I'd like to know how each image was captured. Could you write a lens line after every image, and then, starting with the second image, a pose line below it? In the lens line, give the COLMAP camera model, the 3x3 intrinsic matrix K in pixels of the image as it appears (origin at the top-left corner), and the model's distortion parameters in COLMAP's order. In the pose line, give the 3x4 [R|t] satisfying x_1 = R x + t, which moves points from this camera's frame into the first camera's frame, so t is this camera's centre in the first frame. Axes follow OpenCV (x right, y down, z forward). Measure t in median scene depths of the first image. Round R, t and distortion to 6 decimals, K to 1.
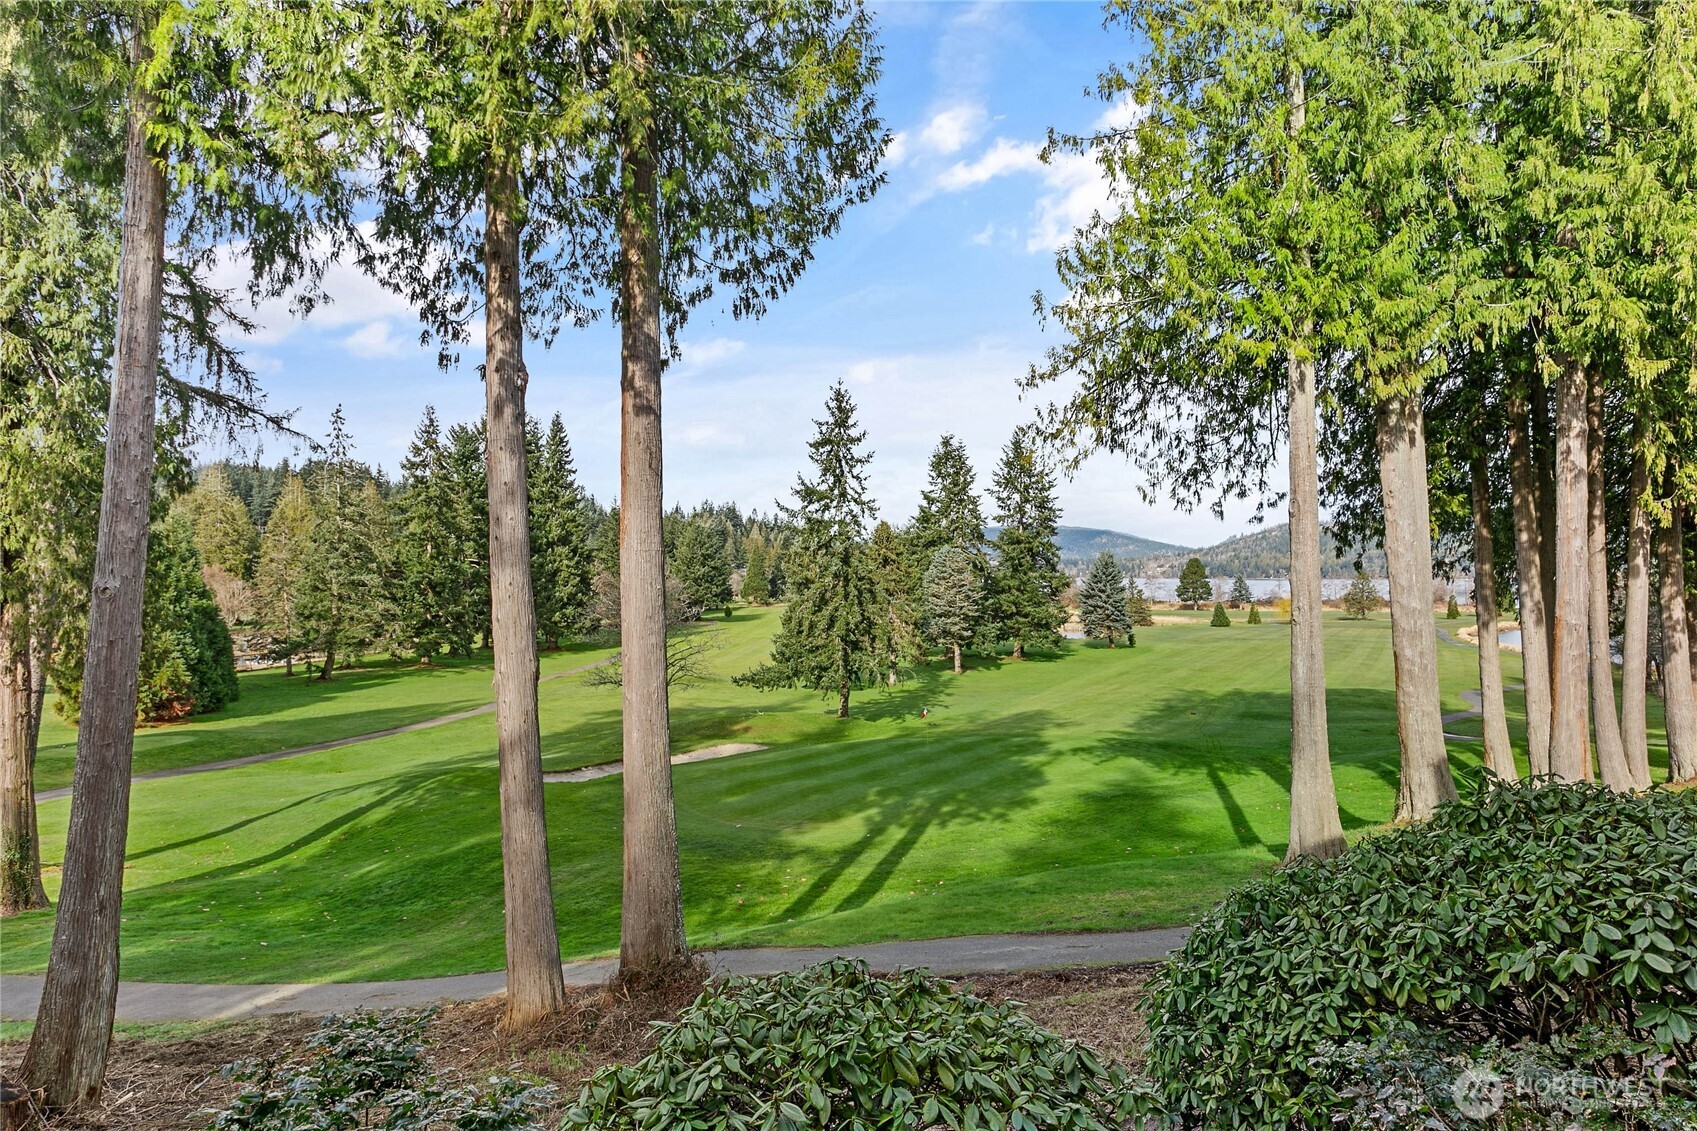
lens RADIAL K [[1117.7, 0, 863.1], [0, 1117.7, 577.3], [0, 0, 1]] dist [0.008673, -0.001006]
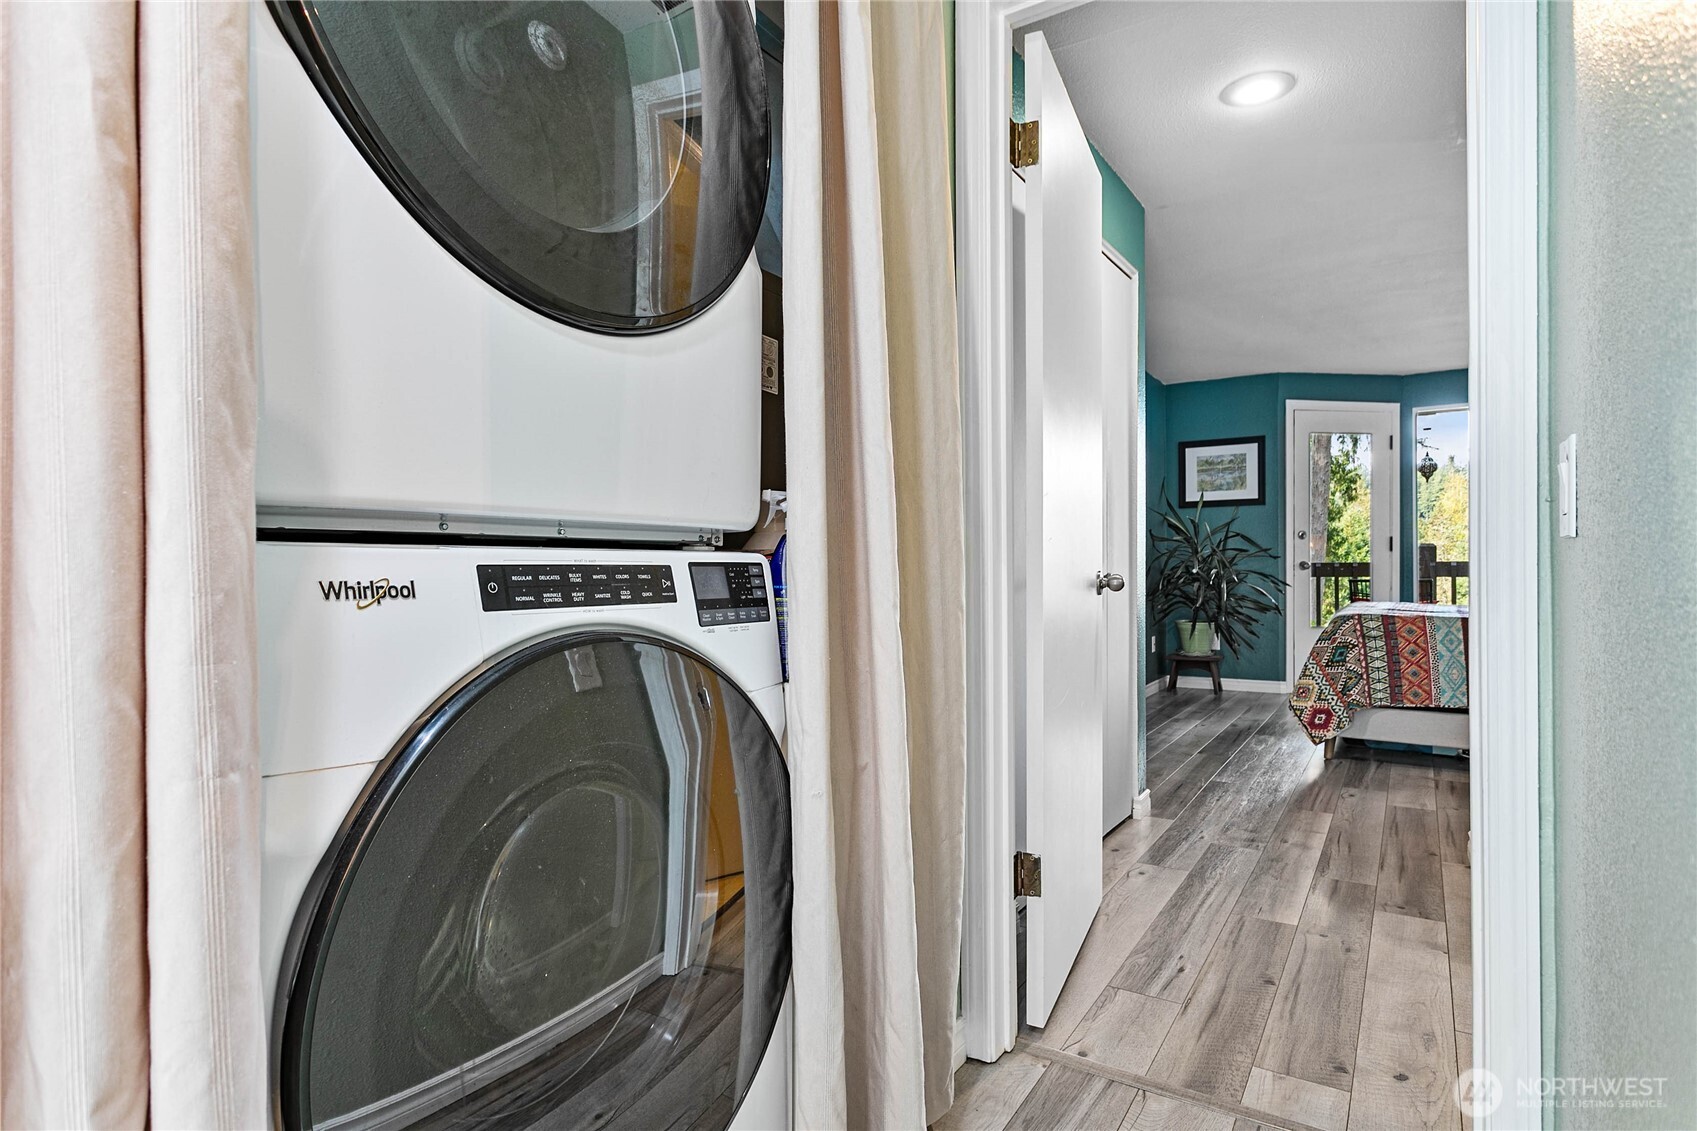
lens RADIAL K [[903.4, 0, 839.4], [0, 903.4, 572.1], [0, 0, 1]] dist [-0.001580, 0.000026]
pose [[0.480309, 0.000795, -0.877099, 0.156469], [0.008132, 0.999953, 0.005360, 0.010343], [0.877062, -0.009707, 0.480279, -0.234829]]
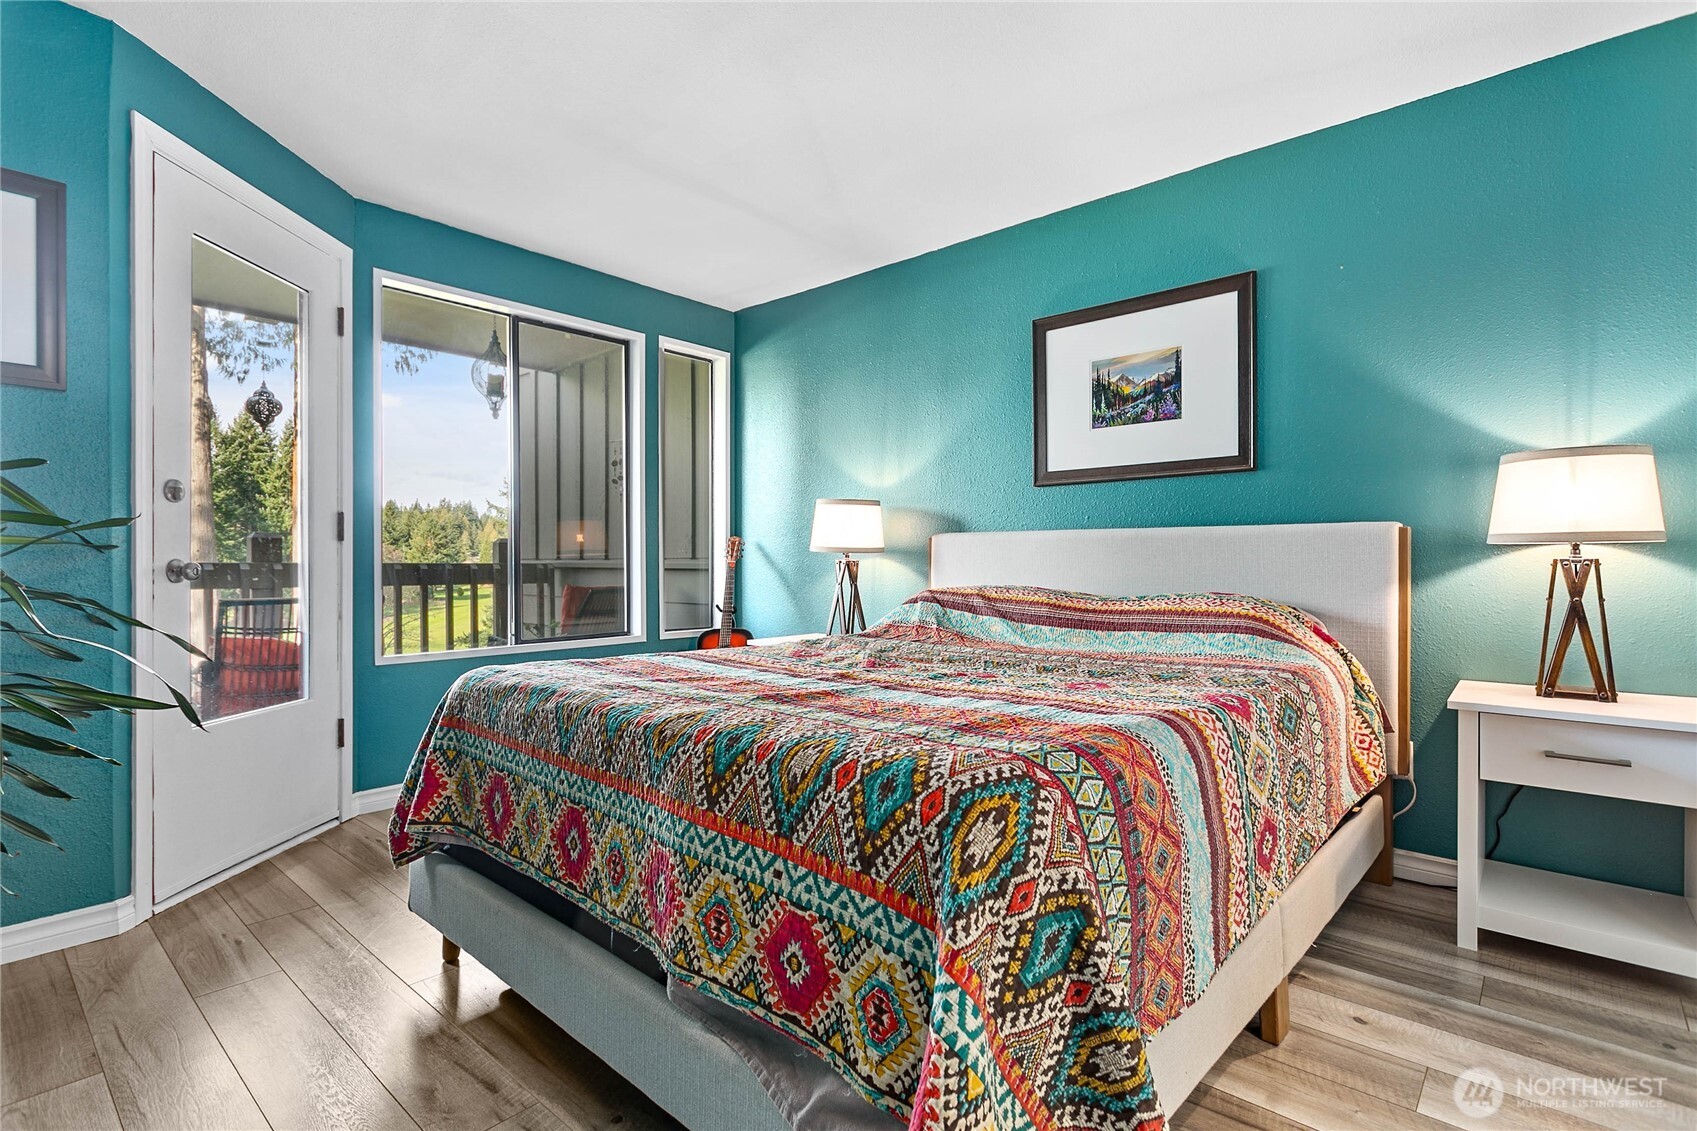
lens RADIAL K [[817.0, 0, 859.9], [0, 817.0, 565.0], [0, 0, 1]] dist [0.002510, 0.002188]
pose [[0.938990, -0.000523, 0.343944, 0.050137], [-0.000546, 0.999995, 0.003012, 0.010051], [-0.343944, -0.003016, 0.938985, -0.122213]]
